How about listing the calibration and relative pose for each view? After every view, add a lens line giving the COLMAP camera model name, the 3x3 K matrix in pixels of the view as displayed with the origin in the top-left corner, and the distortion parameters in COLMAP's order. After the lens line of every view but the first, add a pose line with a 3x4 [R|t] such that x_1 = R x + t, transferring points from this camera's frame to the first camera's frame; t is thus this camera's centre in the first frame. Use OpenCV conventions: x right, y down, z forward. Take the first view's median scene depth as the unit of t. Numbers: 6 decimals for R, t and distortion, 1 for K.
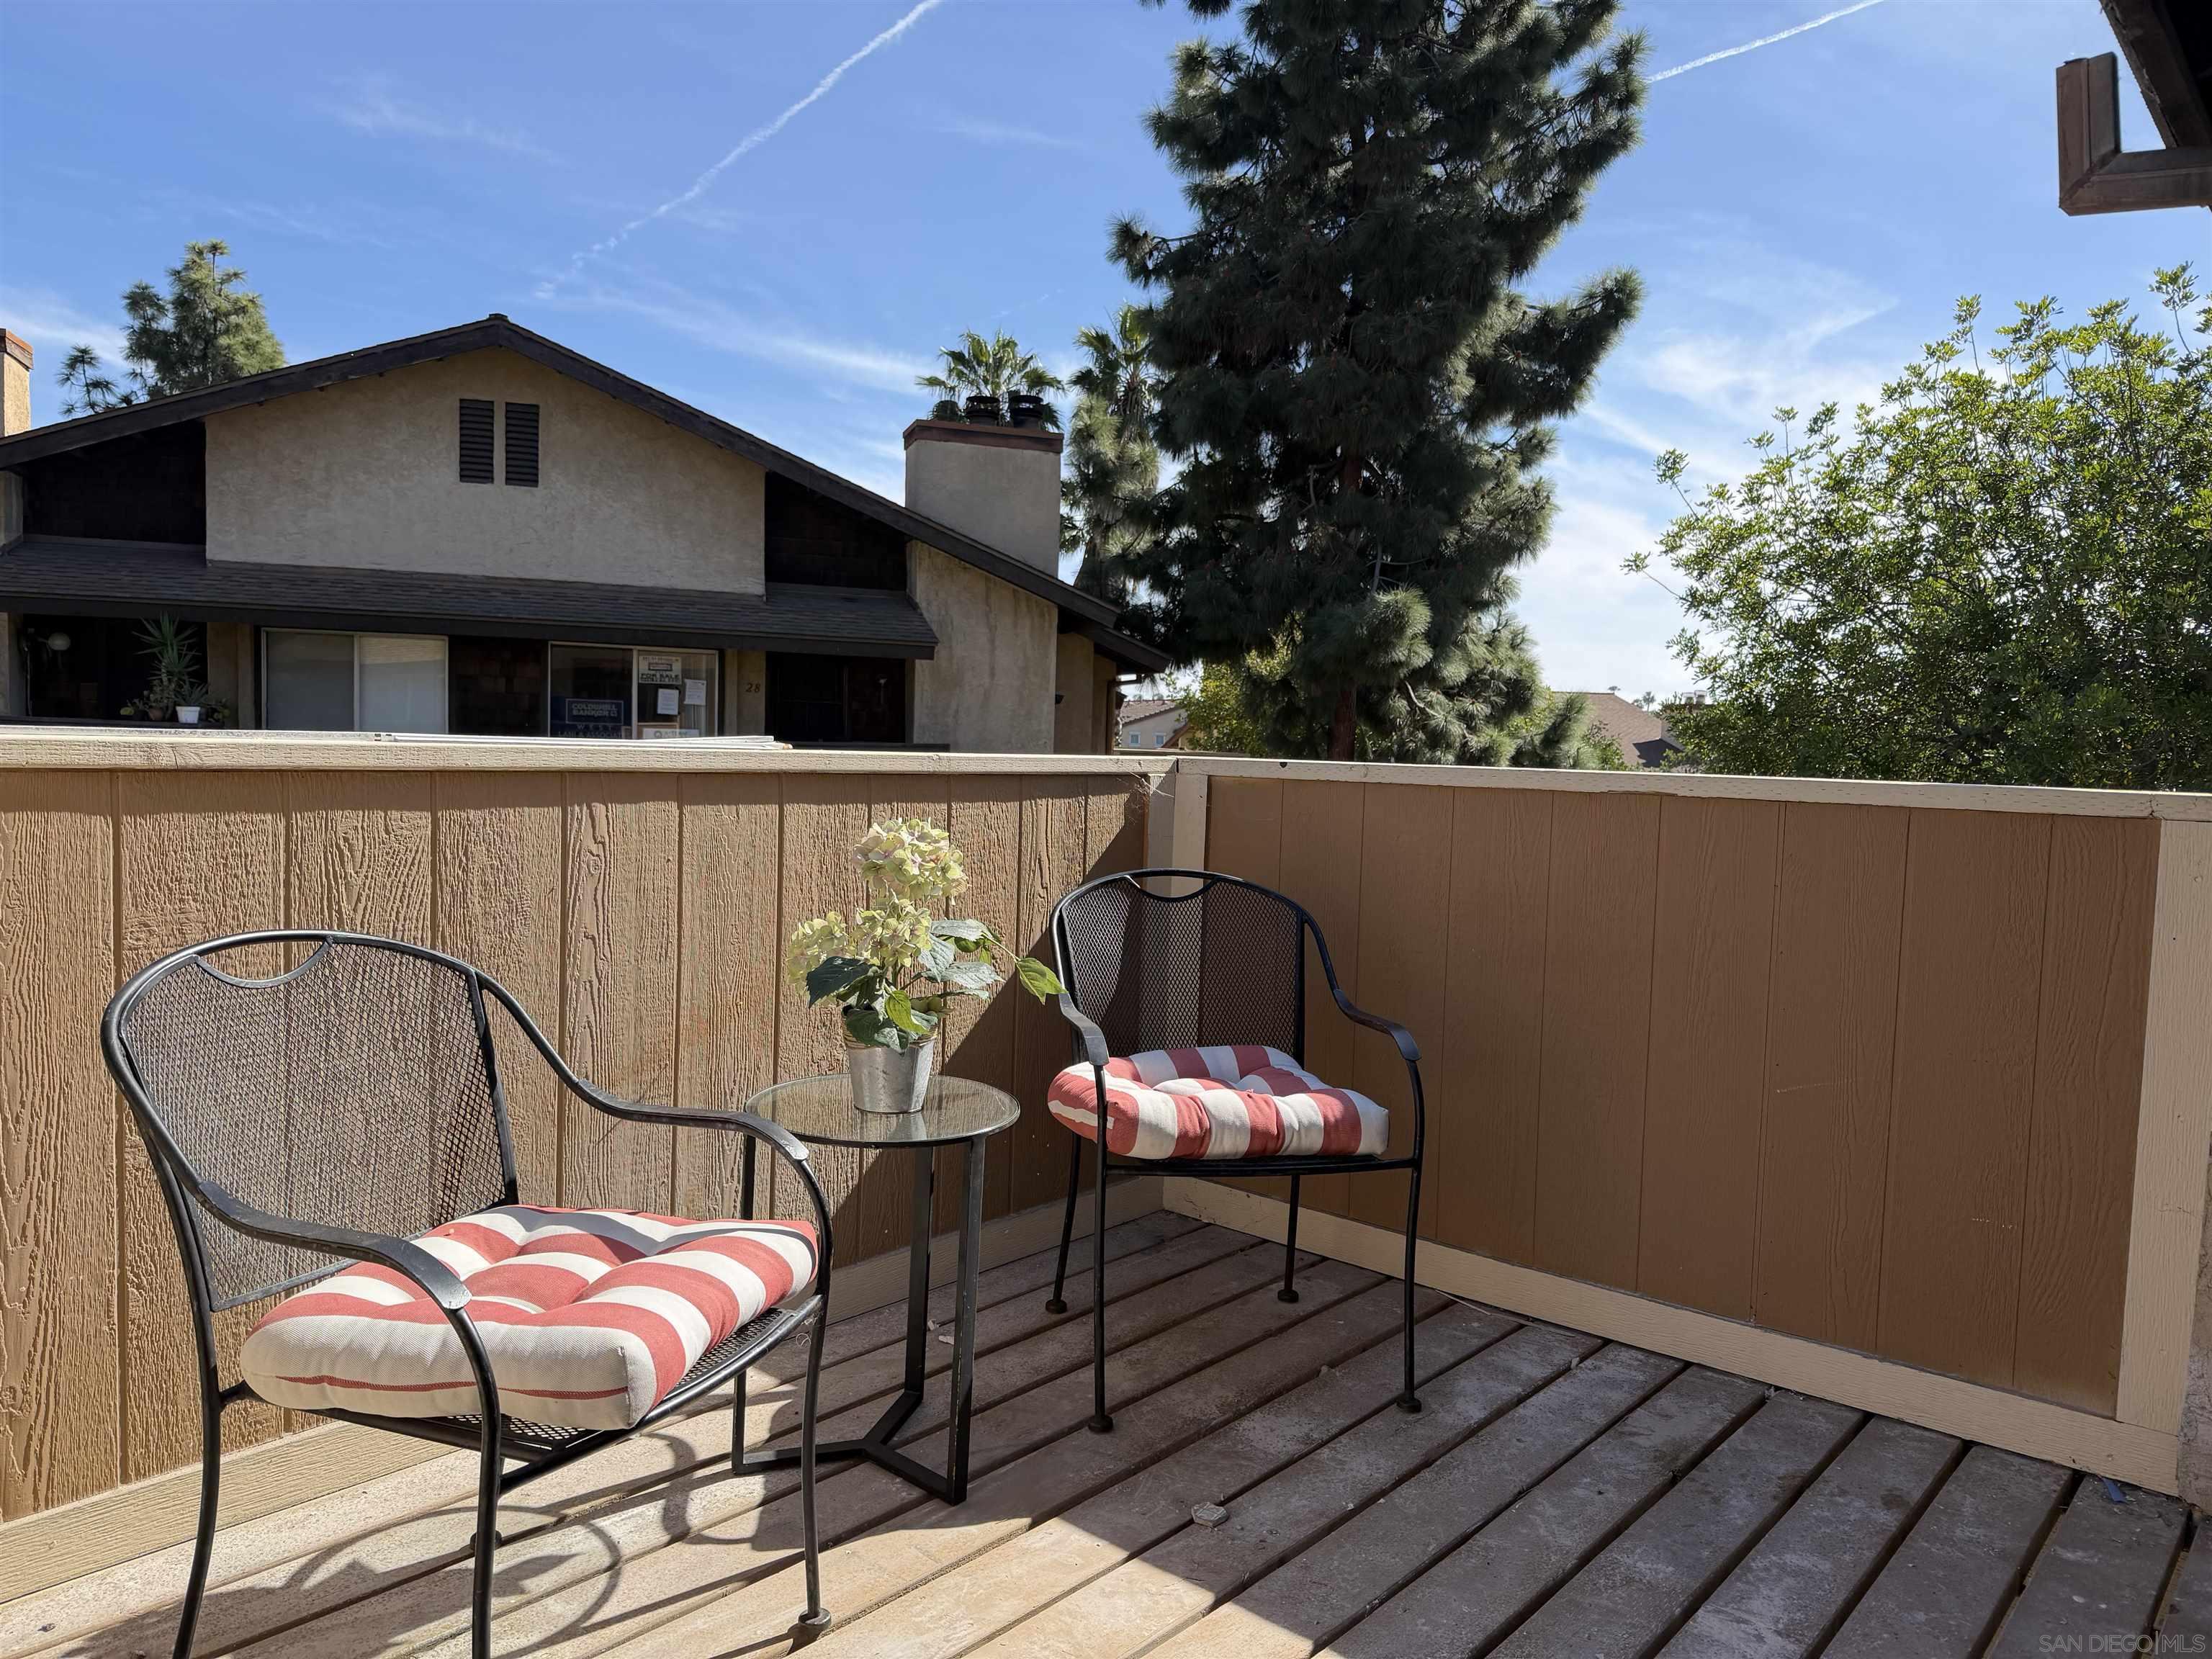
lens RADIAL K [[1550.8, 0, 1137.1], [0, 1550.8, 833.7], [0, 0, 1]] dist [0.003653, -0.004936]
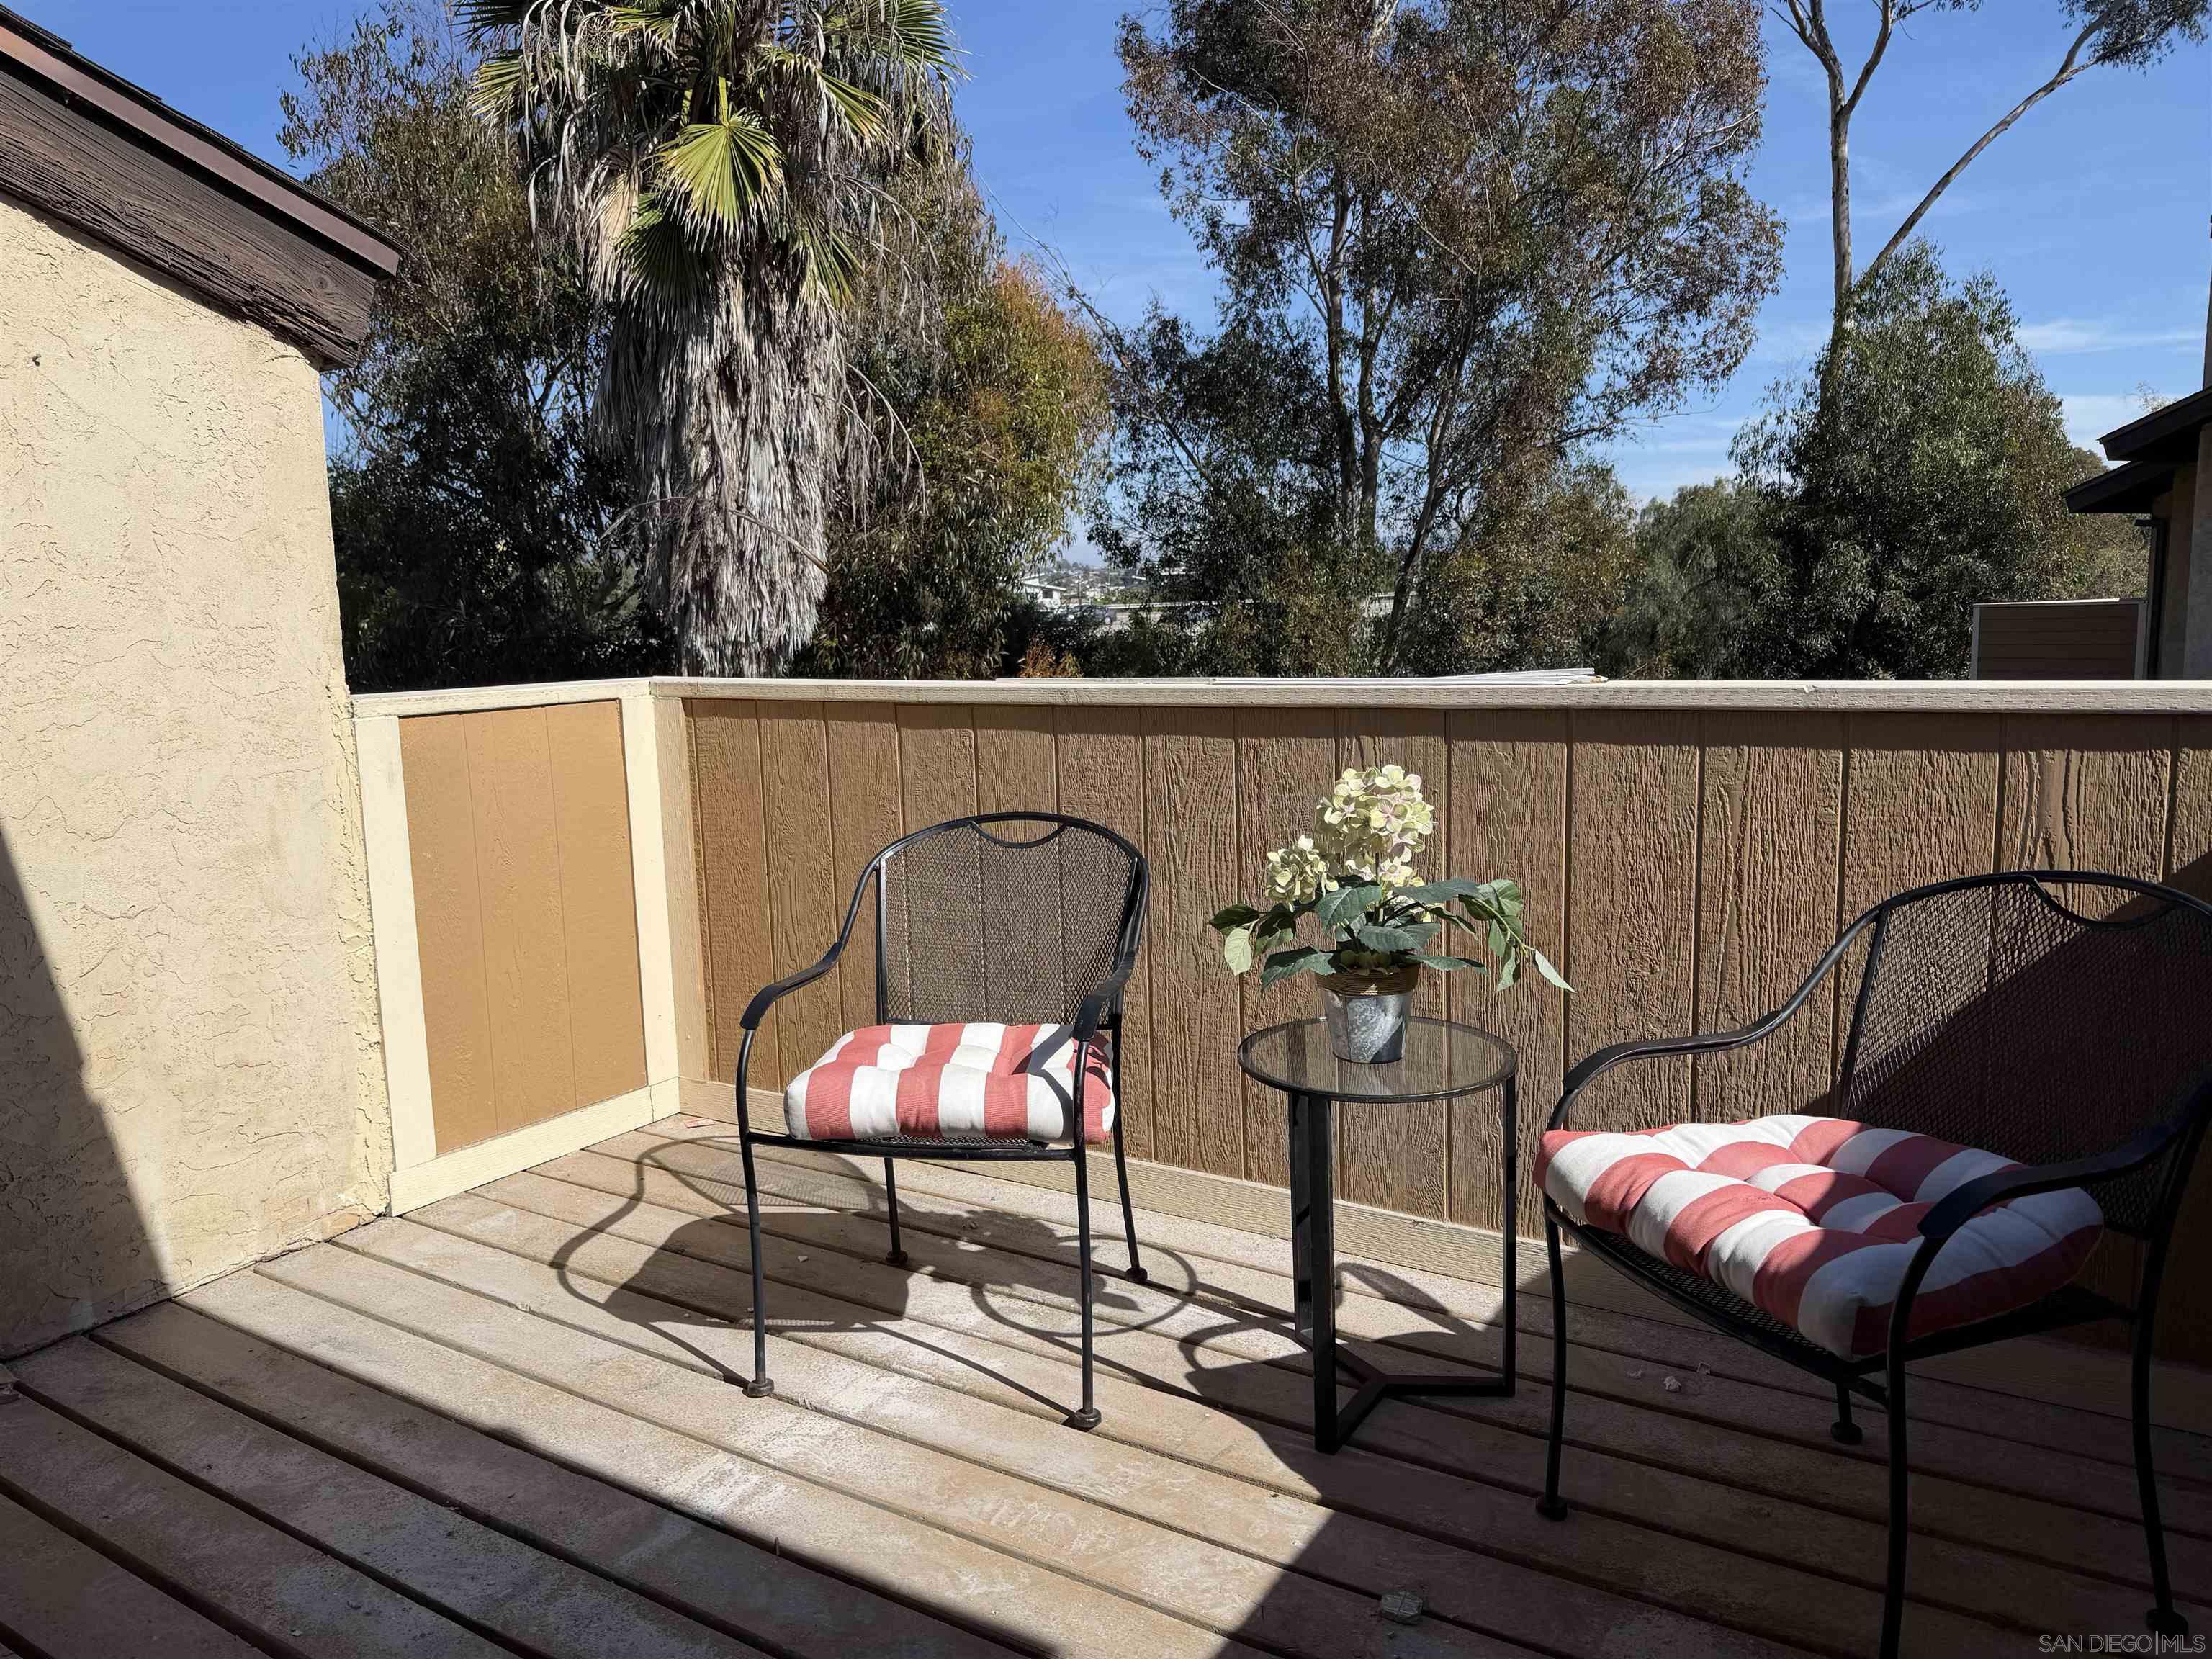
lens RADIAL K [[1550.8, 0, 1137.1], [0, 1550.8, 833.7], [0, 0, 1]] dist [0.003653, -0.004936]
pose [[0.132102, 0.081385, -0.987889, 0.800270], [-0.043202, 0.996149, 0.076288, -0.029343], [0.990294, 0.032601, 0.135109, 0.724105]]
